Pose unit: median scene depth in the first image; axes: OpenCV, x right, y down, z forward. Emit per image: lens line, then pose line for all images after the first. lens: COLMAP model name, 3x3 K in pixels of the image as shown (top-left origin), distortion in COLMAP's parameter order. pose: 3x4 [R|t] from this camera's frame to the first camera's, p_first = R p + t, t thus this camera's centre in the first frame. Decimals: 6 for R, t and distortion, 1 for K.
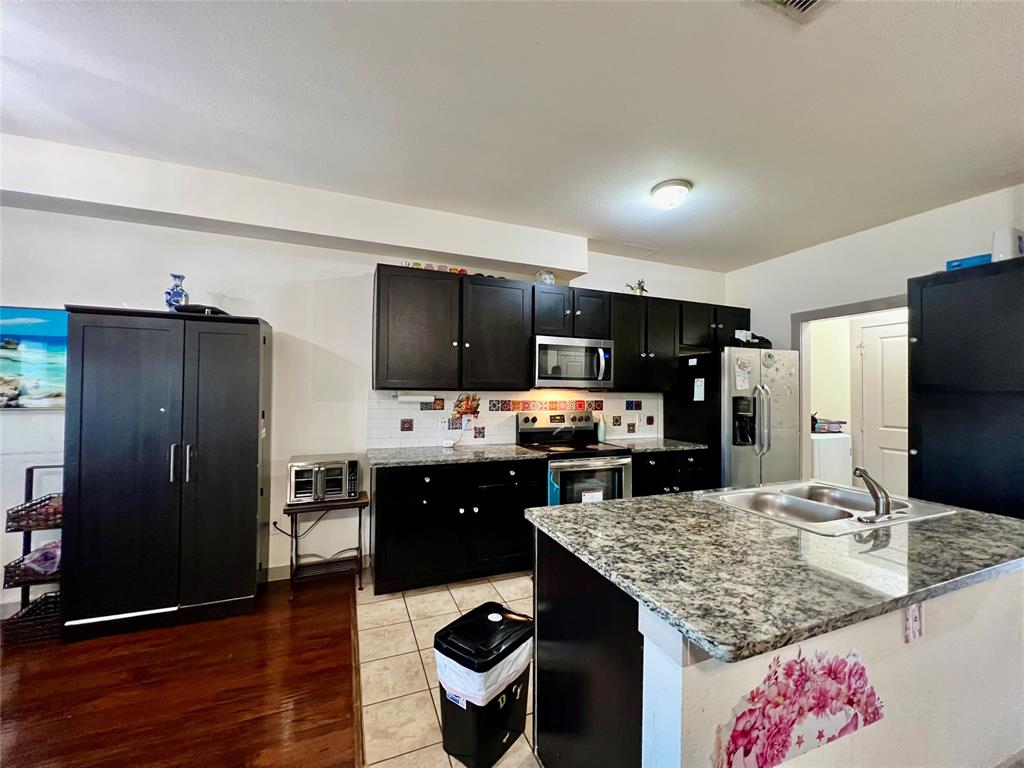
lens RADIAL K [[410.7, 0, 513.9], [0, 410.7, 383.0], [0, 0, 1]] dist [-0.000406, -0.000216]
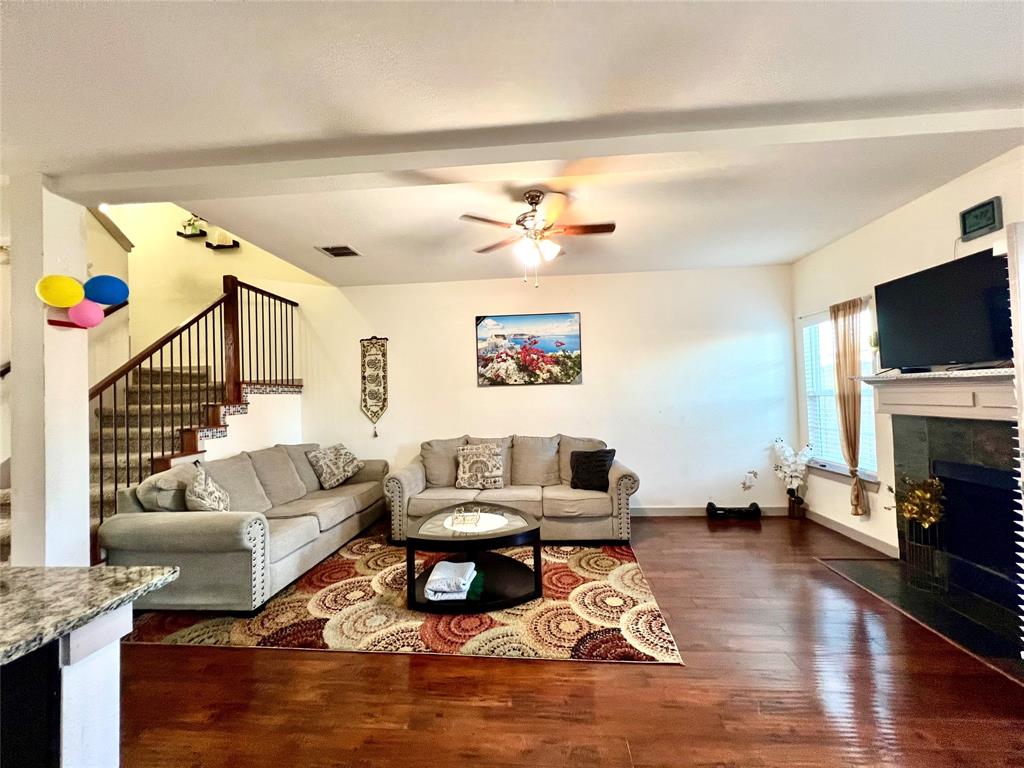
lens RADIAL K [[410.7, 0, 513.9], [0, 410.7, 383.0], [0, 0, 1]] dist [-0.000406, -0.000216]
pose [[-0.893237, 0.024462, 0.448921, -0.339669], [0.007785, 0.999211, -0.038957, -0.001563], [-0.449520, -0.031303, -0.892722, 0.455595]]
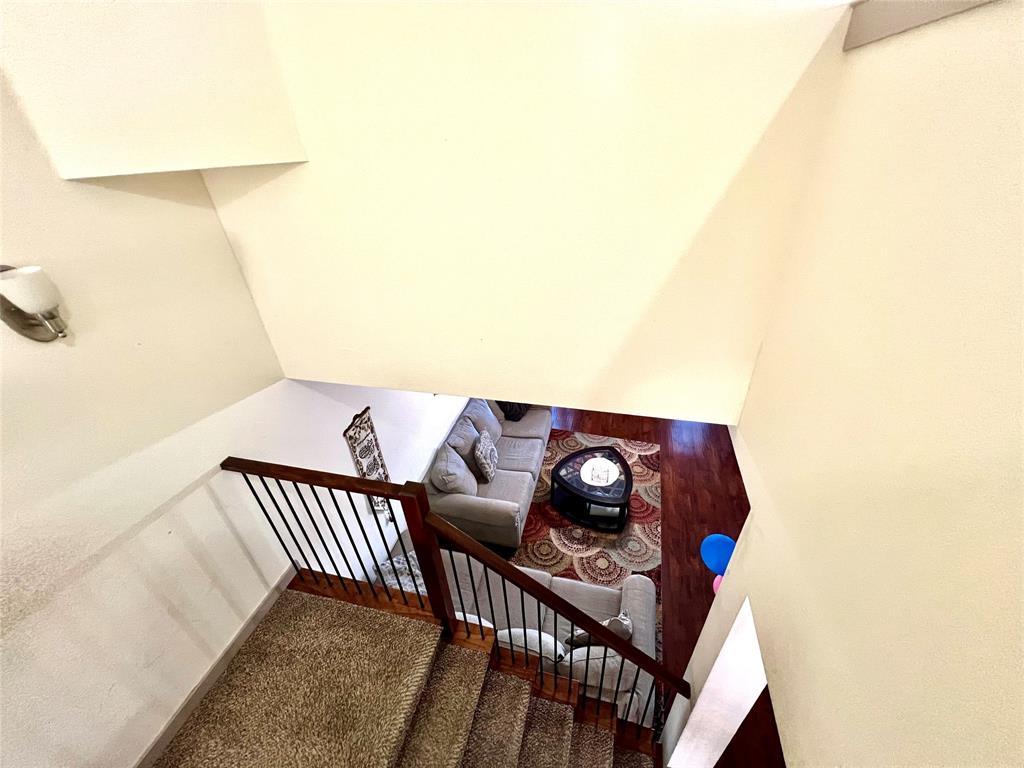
lens RADIAL K [[410.7, 0, 513.9], [0, 410.7, 383.0], [0, 0, 1]] dist [-0.000406, -0.000216]
pose [[-0.600241, 0.442048, -0.666561, 1.195199], [0.056042, 0.854587, 0.516276, -0.781275], [0.797853, 0.272534, -0.537732, 0.120523]]
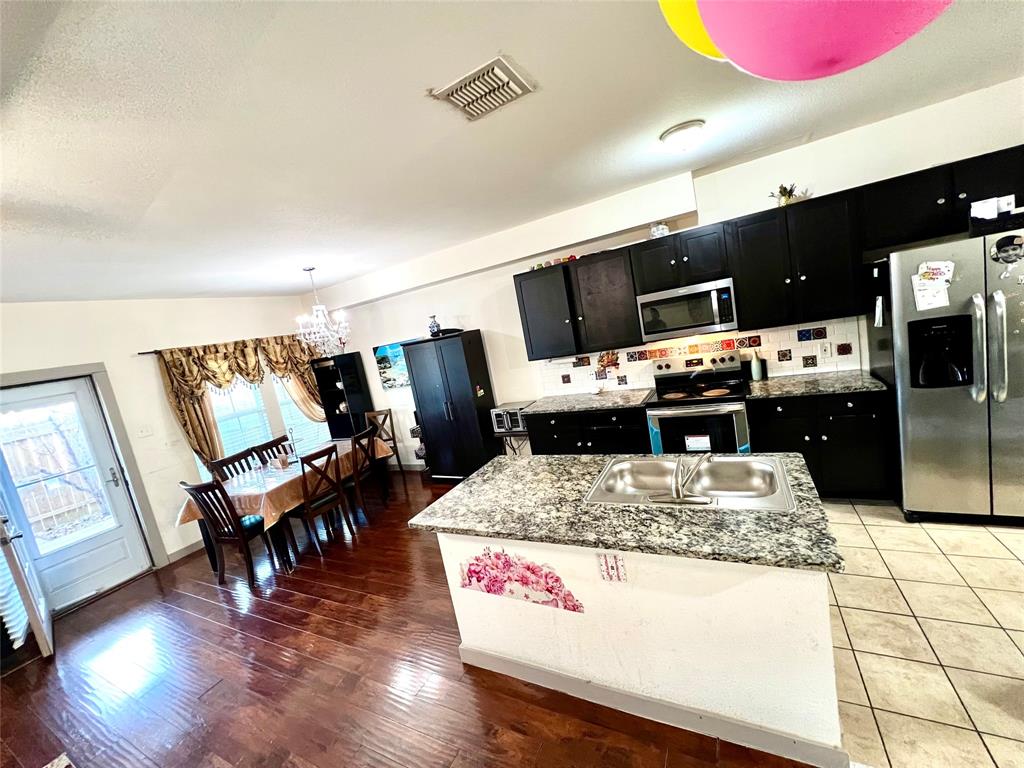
lens RADIAL K [[410.6, 0, 514.0], [0, 410.6, 383.8], [0, 0, 1]] dist [-0.001312, 0.000395]
pose [[0.628945, -0.020201, -0.777187, 0.740606], [0.203886, 0.968960, 0.139811, -0.116541], [0.750239, -0.246392, 0.613542, 0.019559]]
